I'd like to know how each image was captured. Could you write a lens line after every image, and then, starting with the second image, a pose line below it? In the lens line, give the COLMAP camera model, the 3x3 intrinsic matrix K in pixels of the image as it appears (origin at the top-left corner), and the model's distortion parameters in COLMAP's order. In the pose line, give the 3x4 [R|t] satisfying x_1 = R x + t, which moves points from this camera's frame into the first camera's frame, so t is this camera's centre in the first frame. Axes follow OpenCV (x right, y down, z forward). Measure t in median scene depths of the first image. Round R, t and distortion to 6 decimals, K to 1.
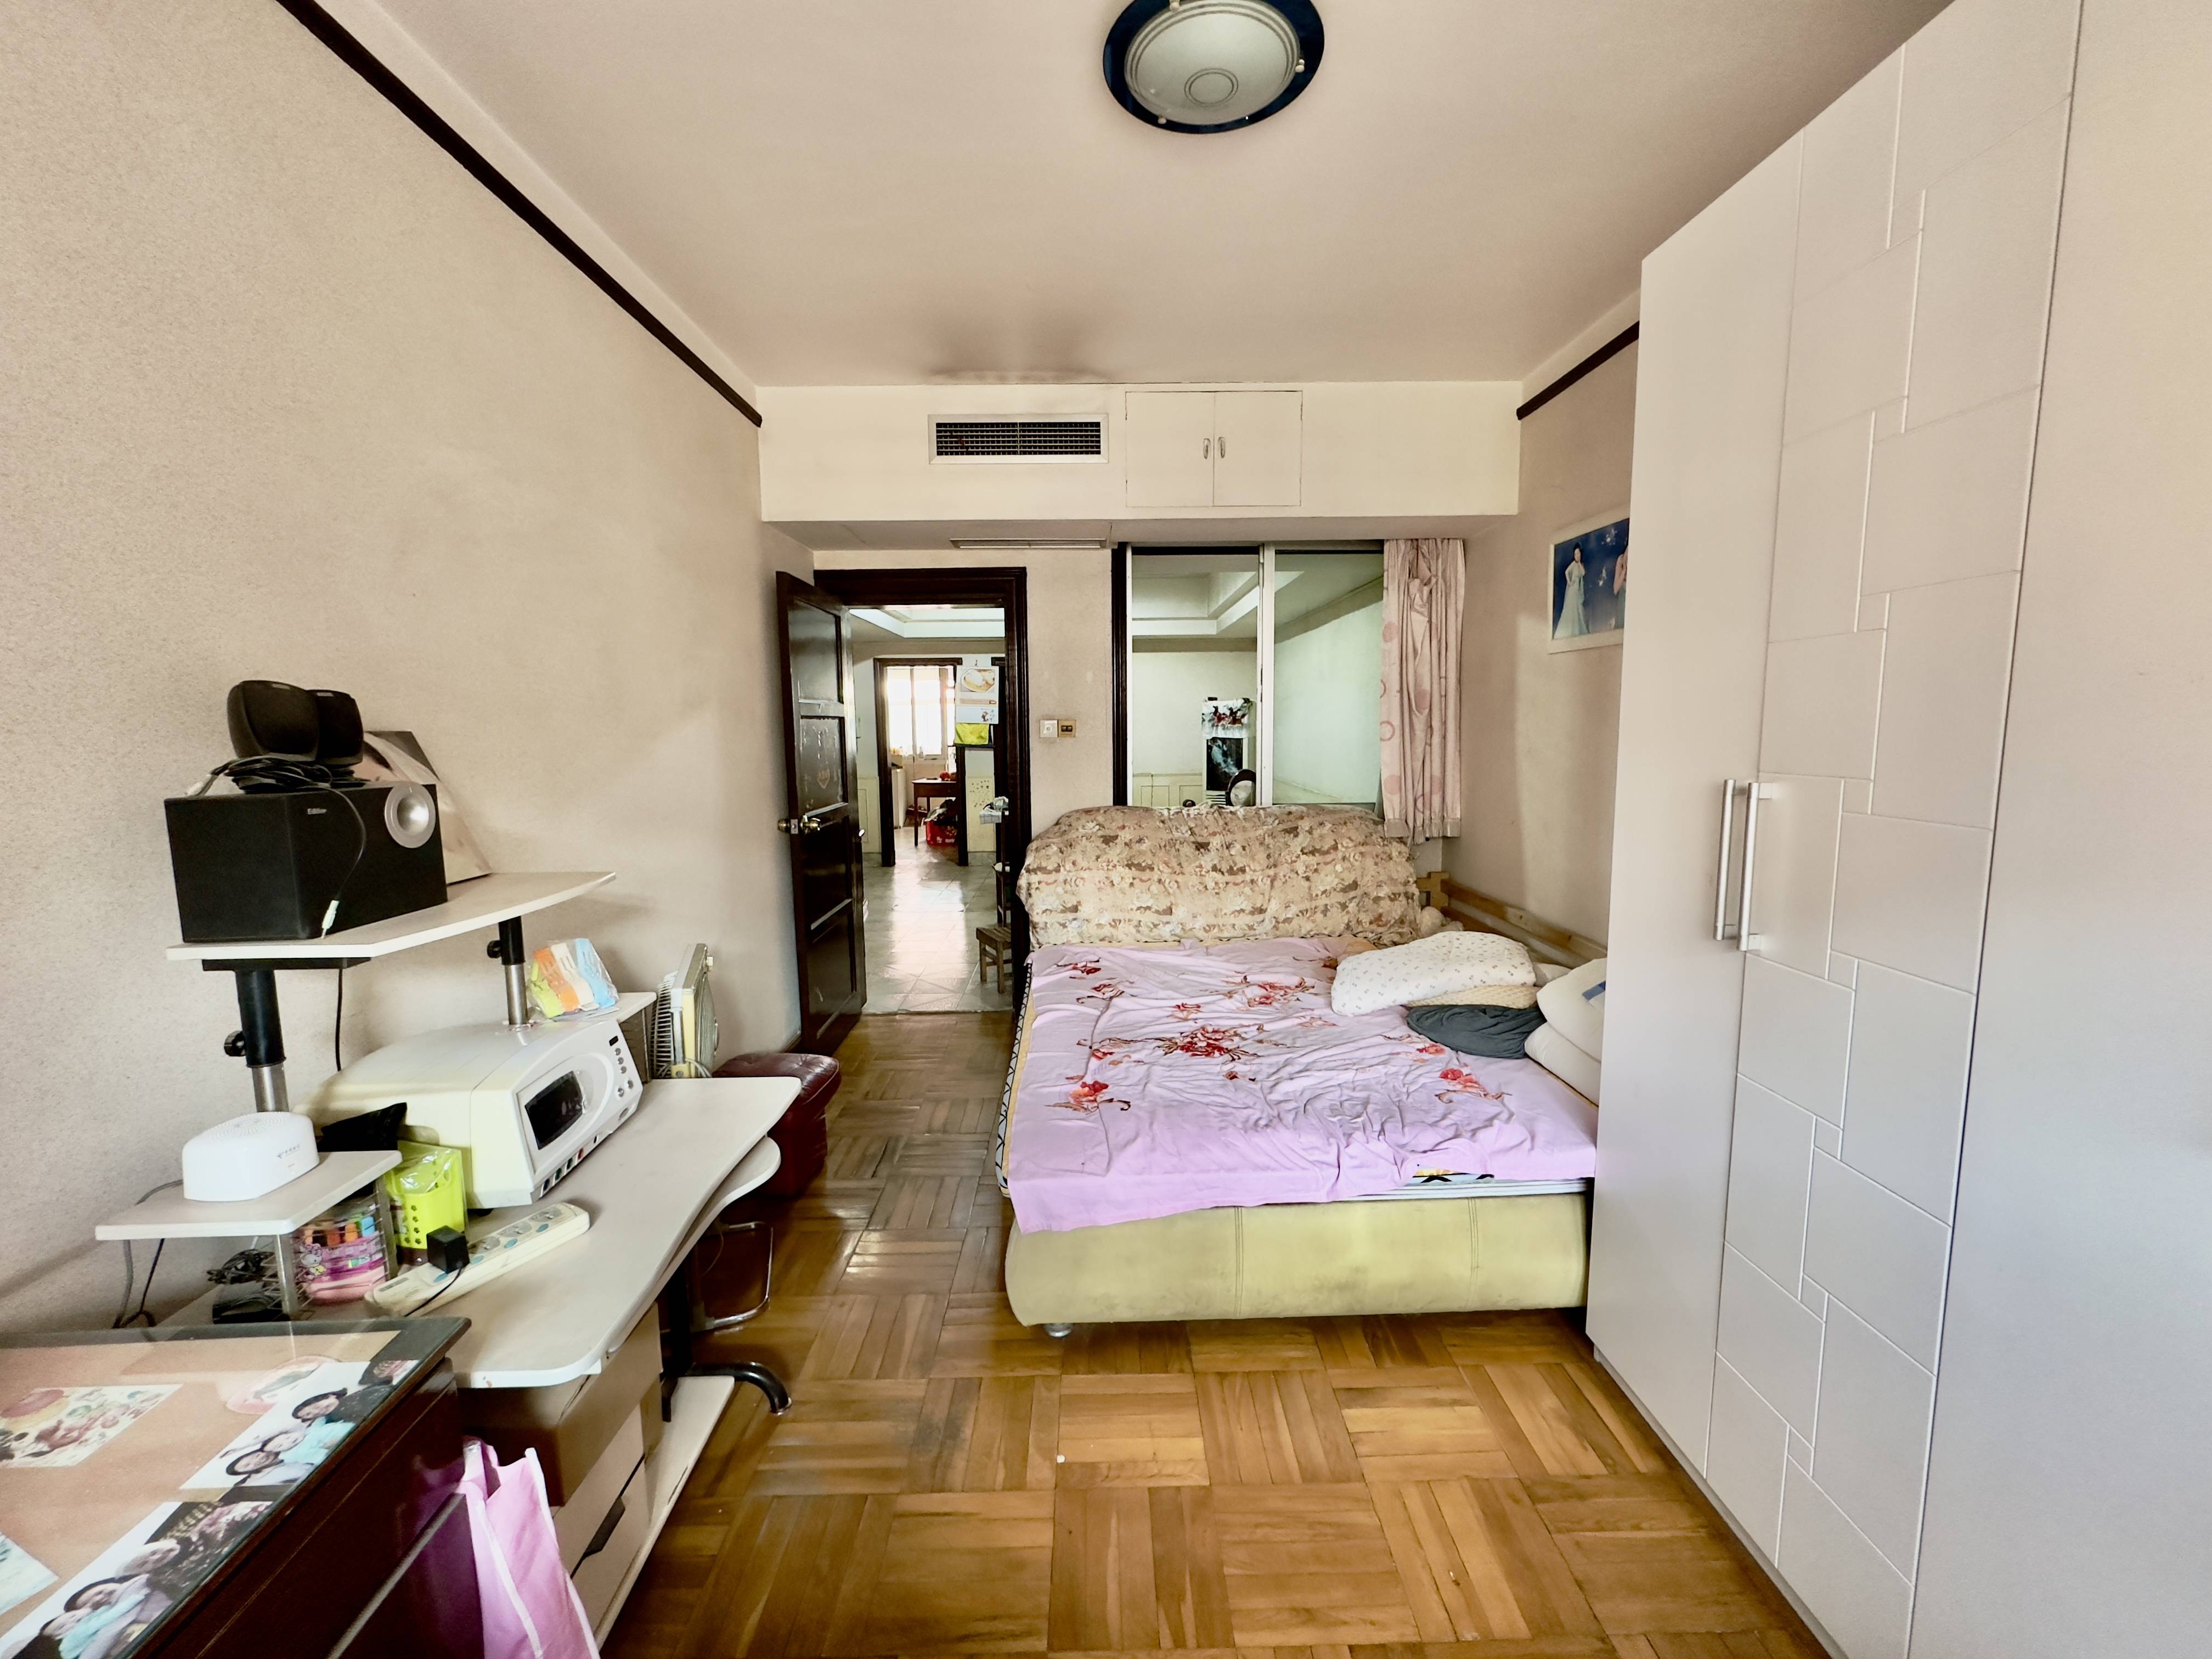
lens RADIAL K [[883.8, 0, 1110.5], [0, 883.8, 831.2], [0, 0, 1]] dist [-0.001335, 0.000319]
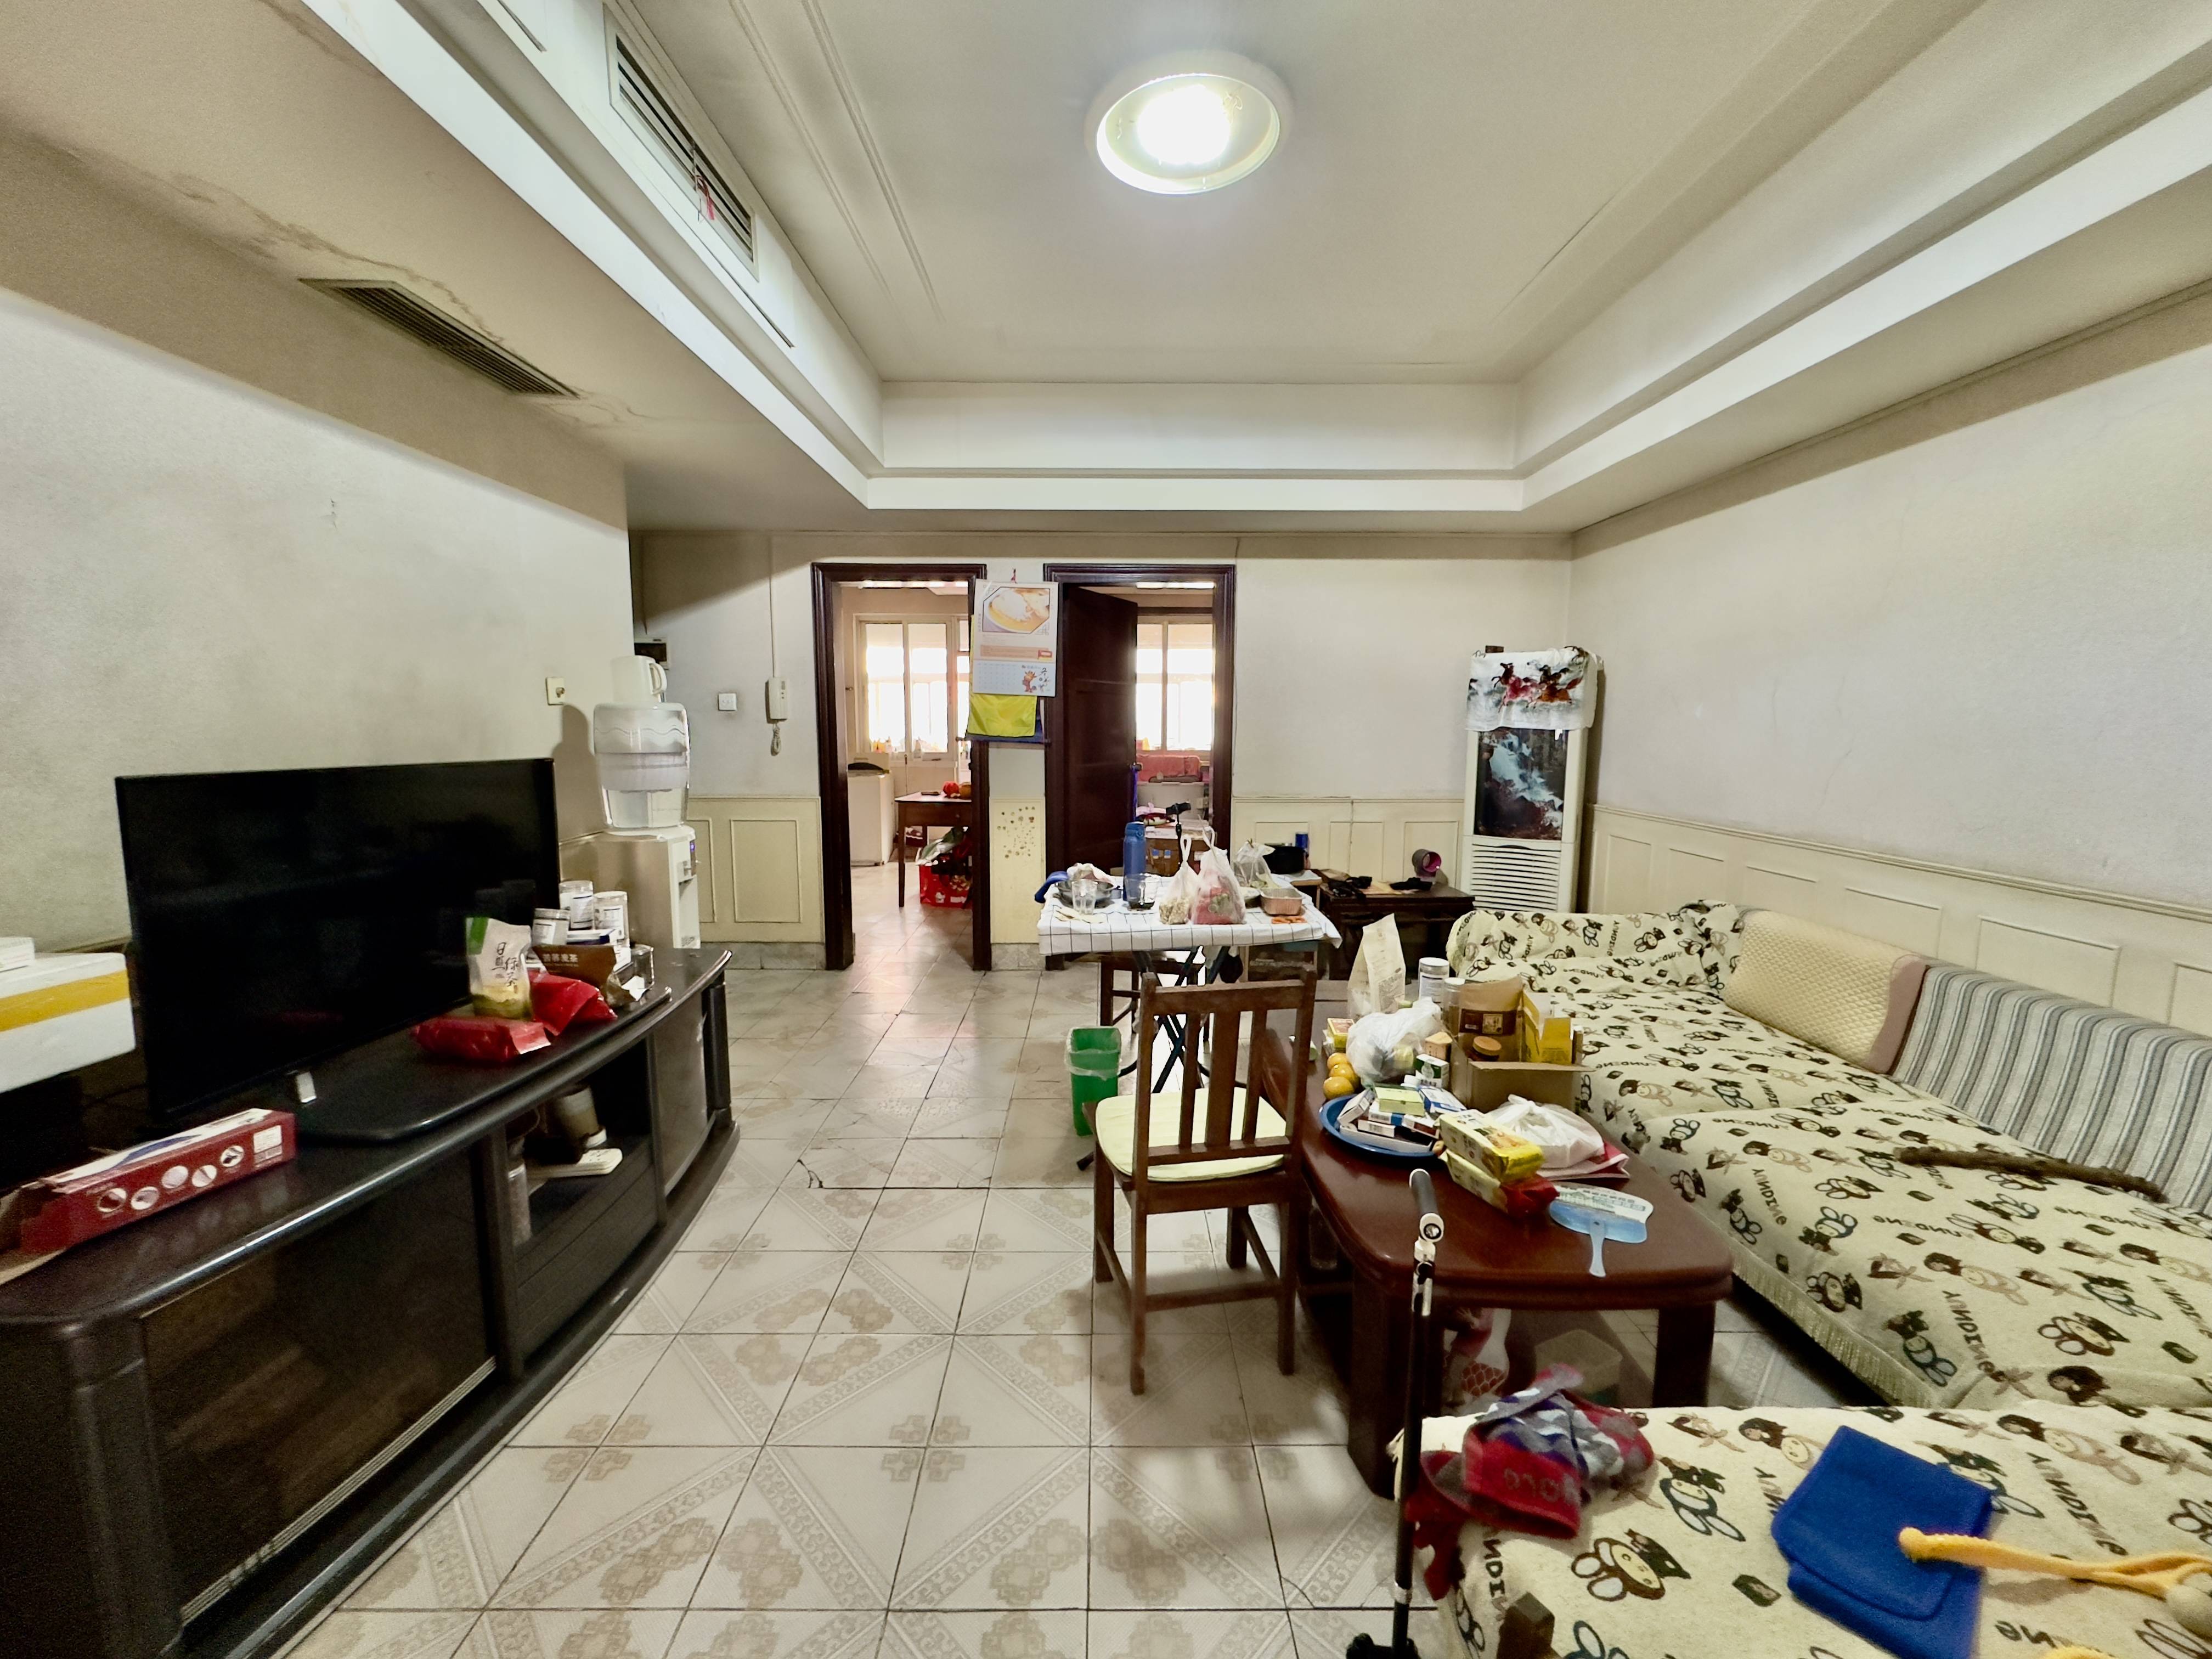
lens RADIAL K [[883.8, 0, 1108.9], [0, 883.8, 836.3], [0, 0, 1]] dist [-0.001335, 0.000319]
pose [[0.999822, 0.014249, -0.012405, -0.088793], [-0.014027, 0.999743, 0.017808, -0.049985], [0.012656, -0.017631, 0.999764, 0.489813]]
